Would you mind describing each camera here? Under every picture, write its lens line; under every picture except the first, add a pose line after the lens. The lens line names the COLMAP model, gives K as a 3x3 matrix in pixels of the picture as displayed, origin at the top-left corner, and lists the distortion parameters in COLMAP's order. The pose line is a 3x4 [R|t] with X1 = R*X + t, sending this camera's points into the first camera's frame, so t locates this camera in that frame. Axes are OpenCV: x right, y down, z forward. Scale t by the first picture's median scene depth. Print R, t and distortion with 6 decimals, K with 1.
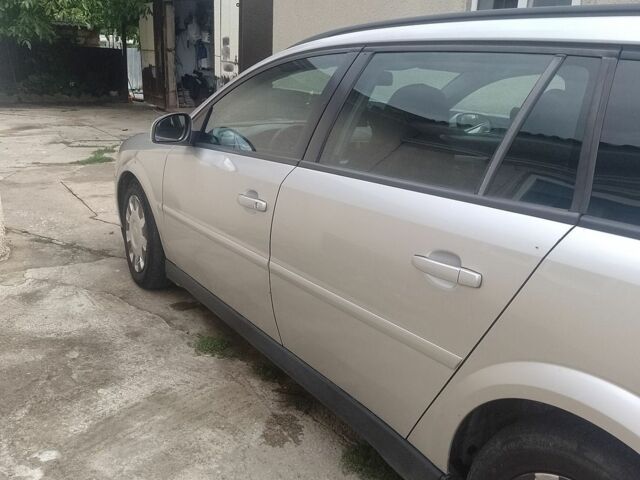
lens RADIAL K [[577.6, 0, 320.0], [0, 577.6, 240.0], [0, 0, 1]] dist [0.088160, -0.158178]
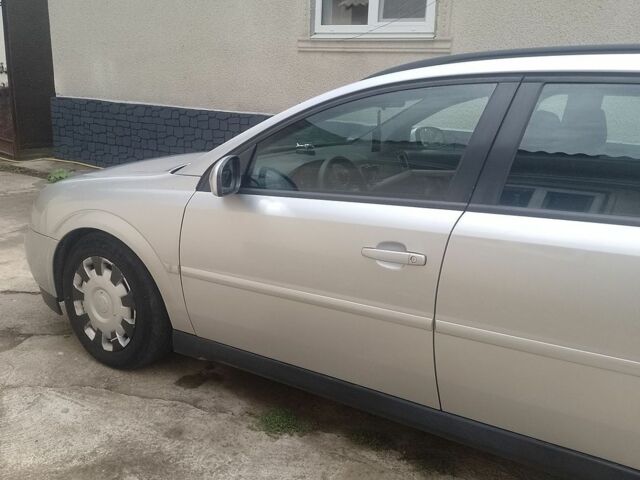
lens RADIAL K [[577.6, 0, 320.0], [0, 577.6, 240.0], [0, 0, 1]] dist [0.088160, -0.158178]
pose [[0.918413, -0.132833, 0.372656, -0.390652], [0.135892, 0.990557, 0.018176, -0.086238], [-0.371551, 0.033948, 0.927792, 0.168031]]
